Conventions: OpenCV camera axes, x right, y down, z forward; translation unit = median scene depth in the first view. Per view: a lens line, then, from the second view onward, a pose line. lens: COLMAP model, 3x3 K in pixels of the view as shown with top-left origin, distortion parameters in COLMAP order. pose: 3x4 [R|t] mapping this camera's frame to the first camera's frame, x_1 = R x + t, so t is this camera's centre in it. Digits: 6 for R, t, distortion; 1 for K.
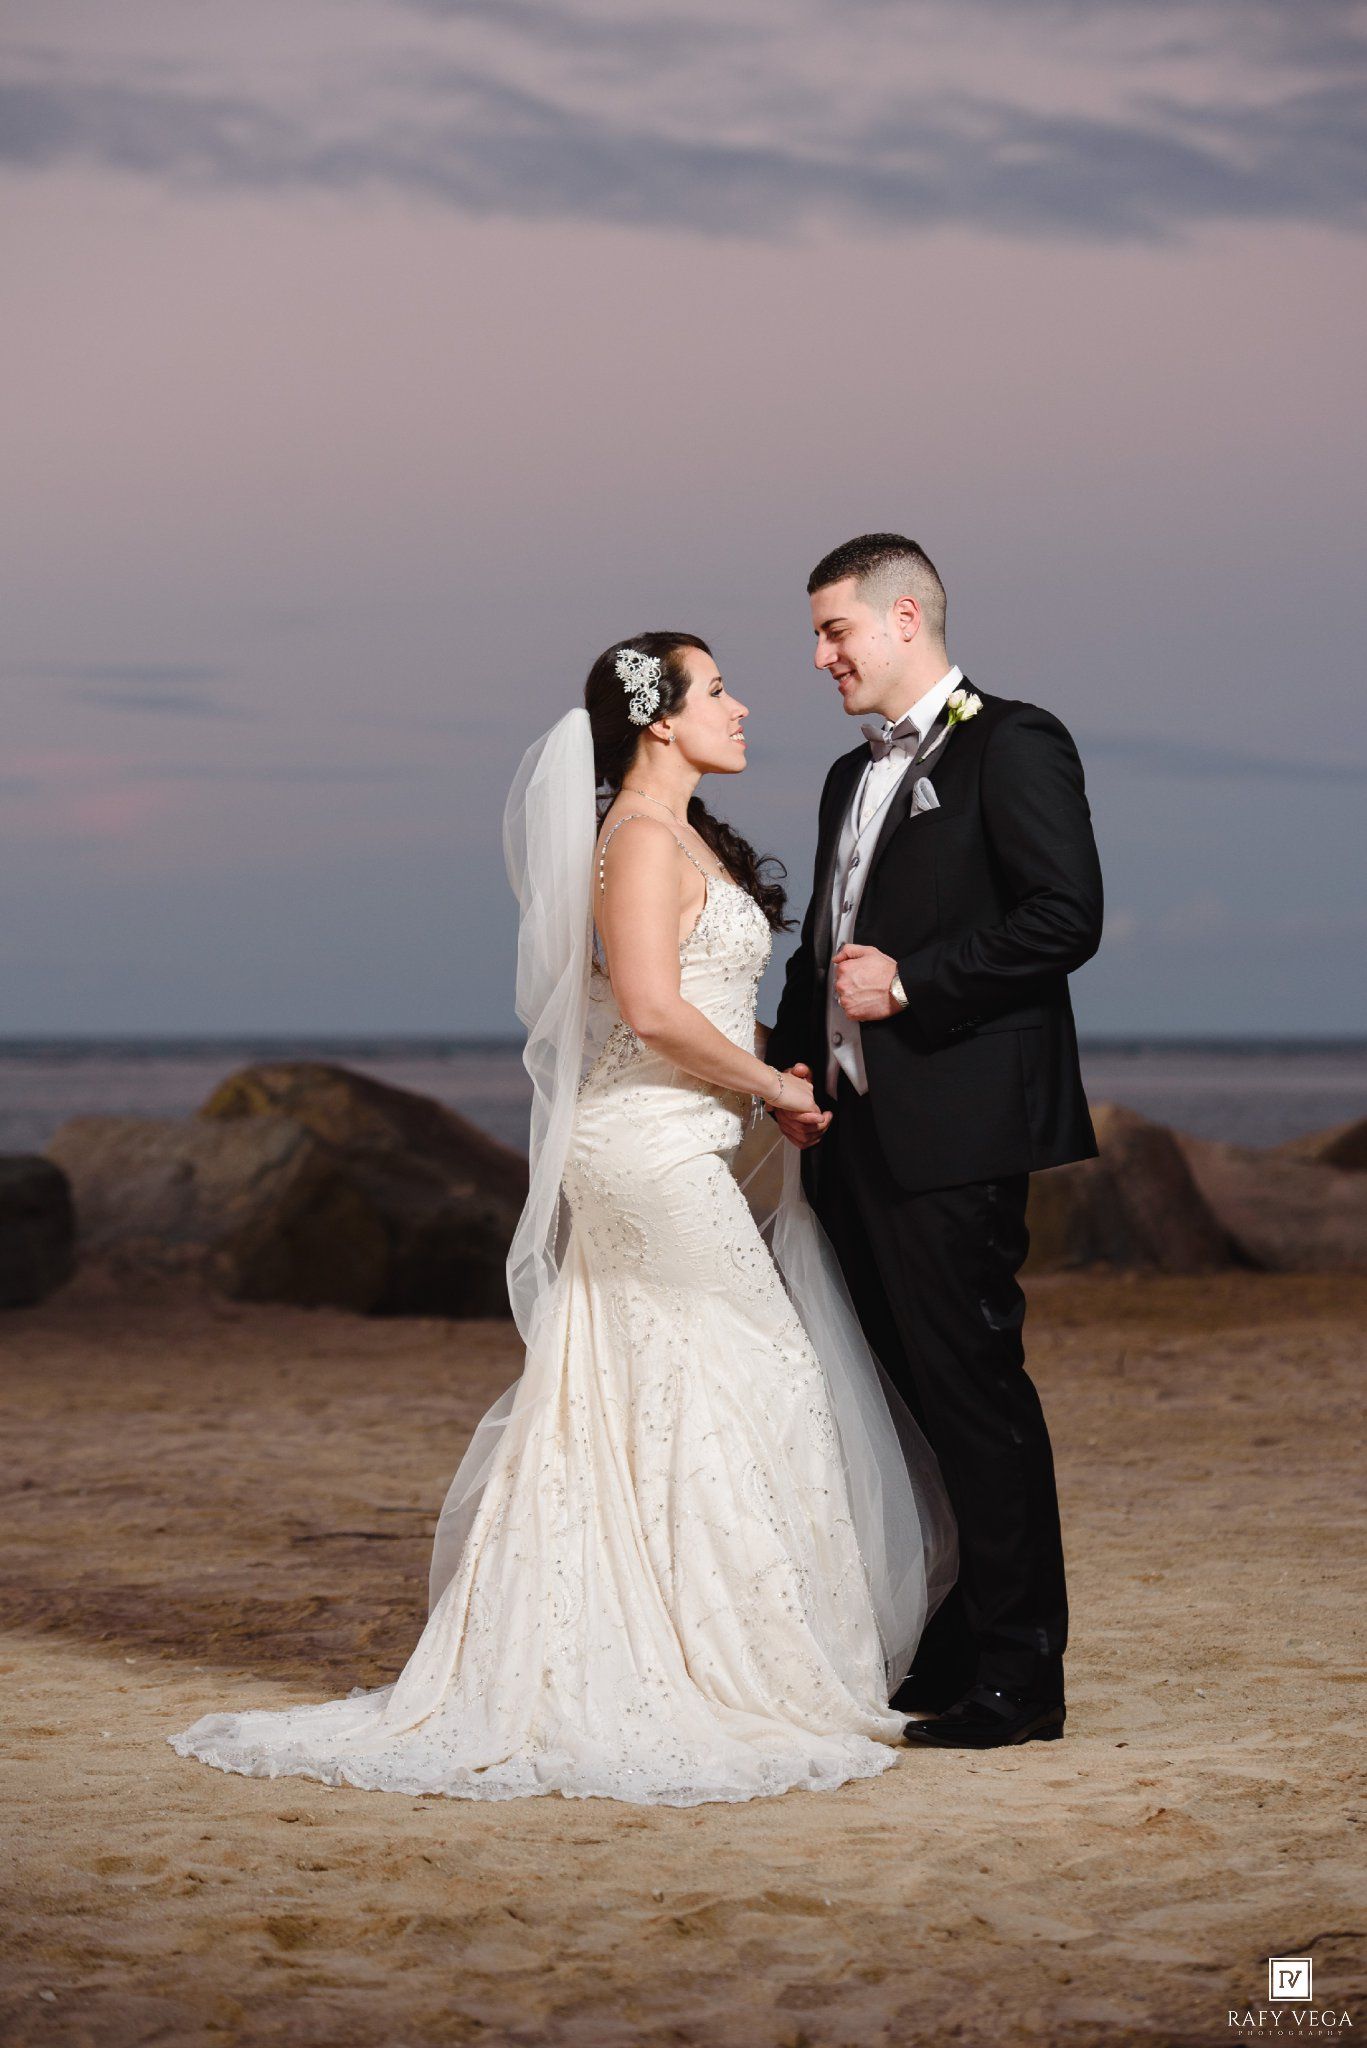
lens RADIAL K [[7404.0, 0, 566.9], [0, 7404.0, 1025.3], [0, 0, 1]] dist [0.015781, 2.973588]
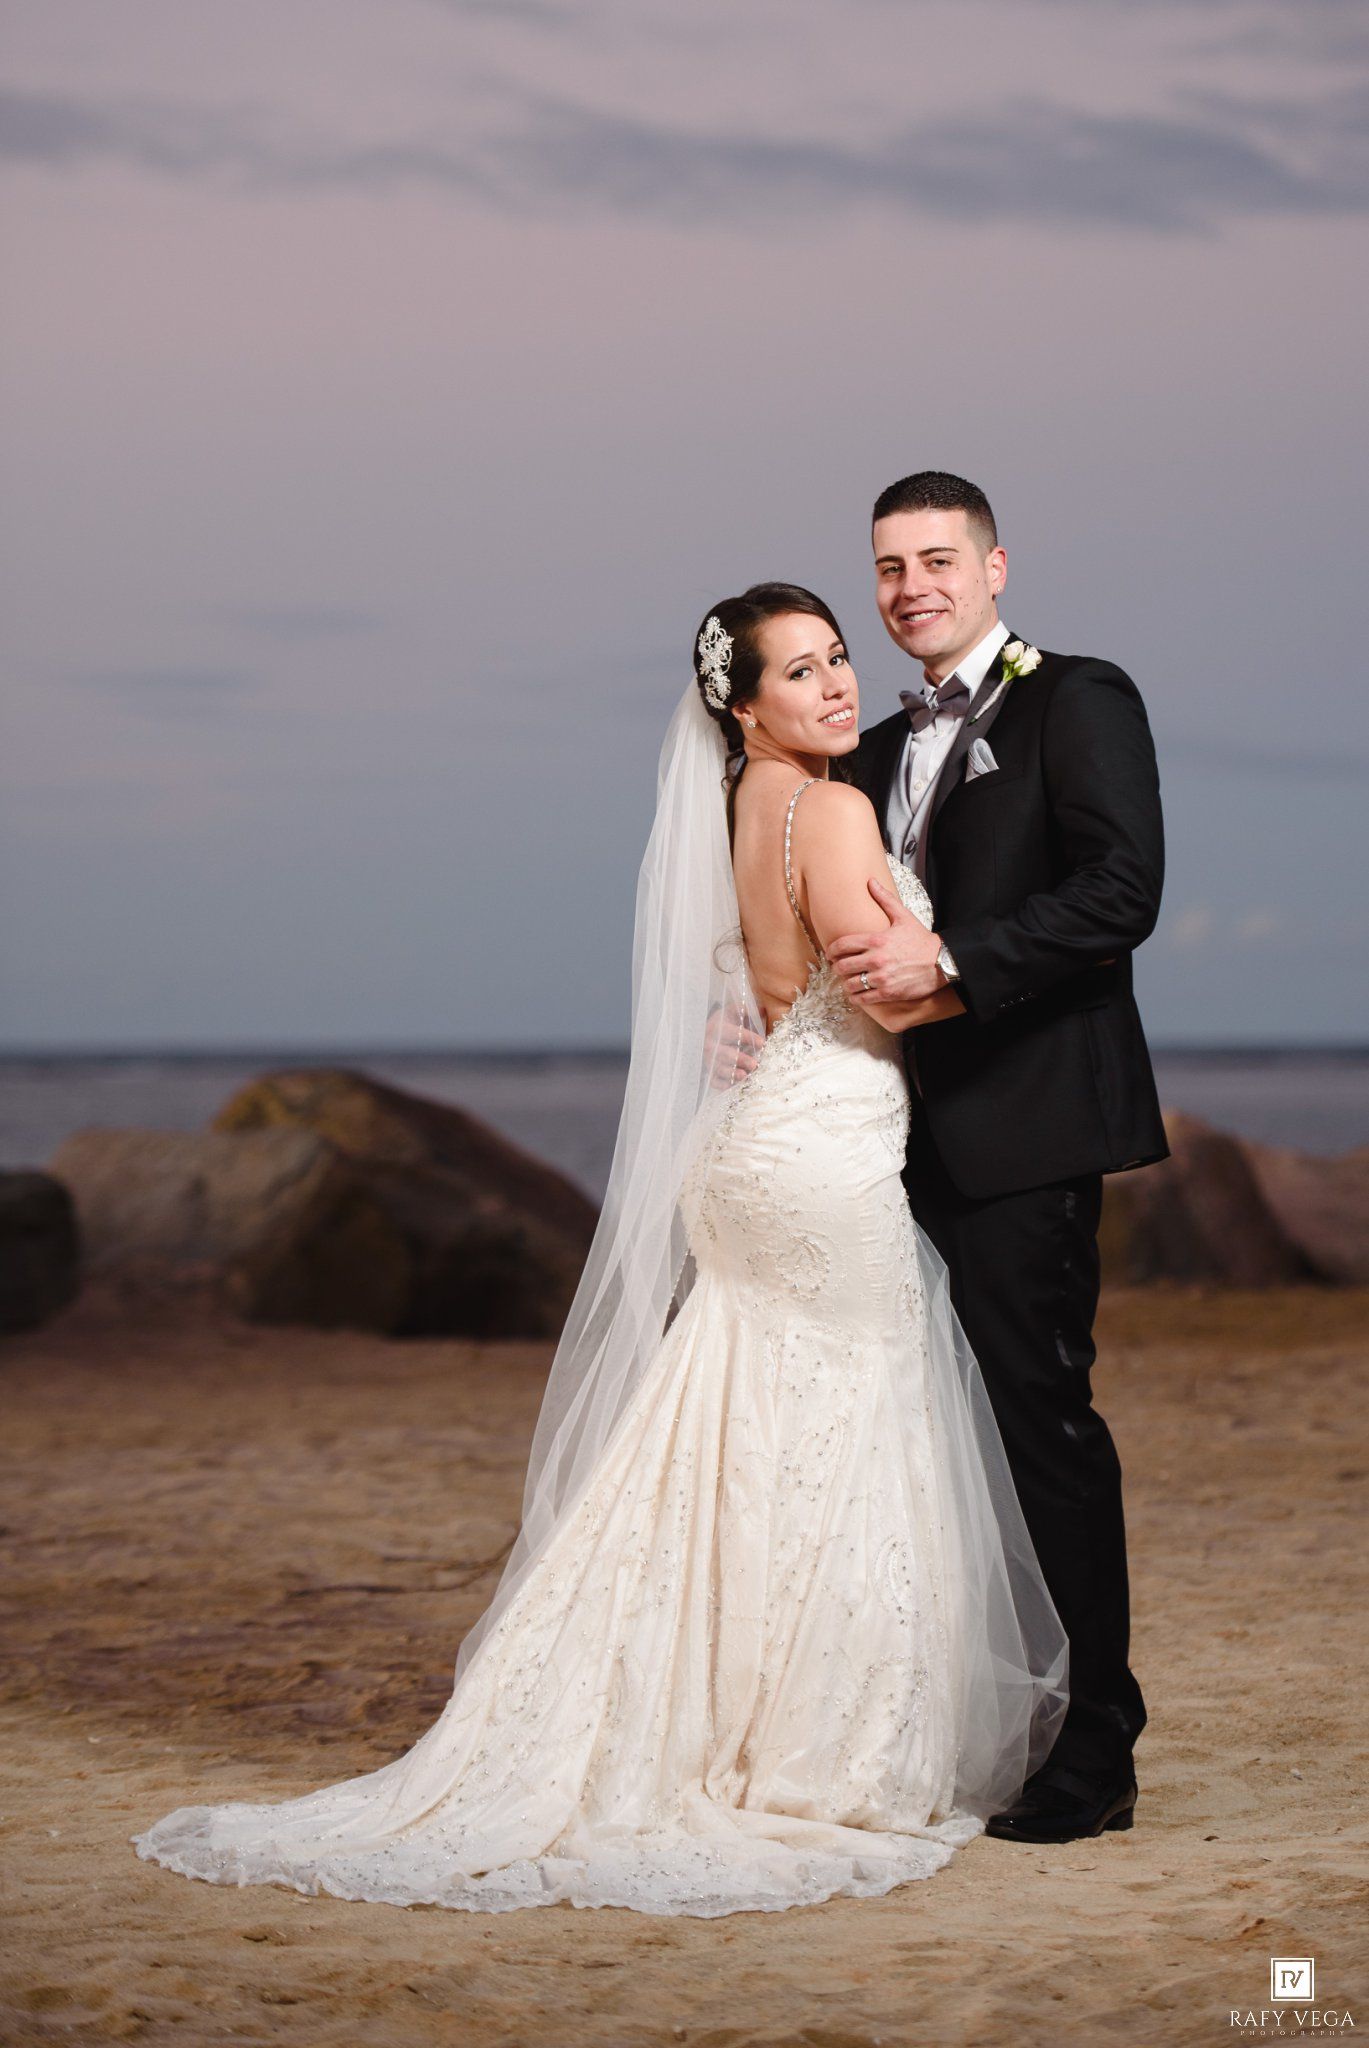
lens RADIAL K [[6331.3, 0, 684.5], [0, 6331.3, 1024.0], [0, 0, 1]] dist [0.005481, 1.440567]
pose [[0.999984, -0.004037, 0.004011, 0.008951], [0.004052, 0.999985, -0.003629, 0.002635], [-0.003996, 0.003645, 0.999985, 0.227180]]
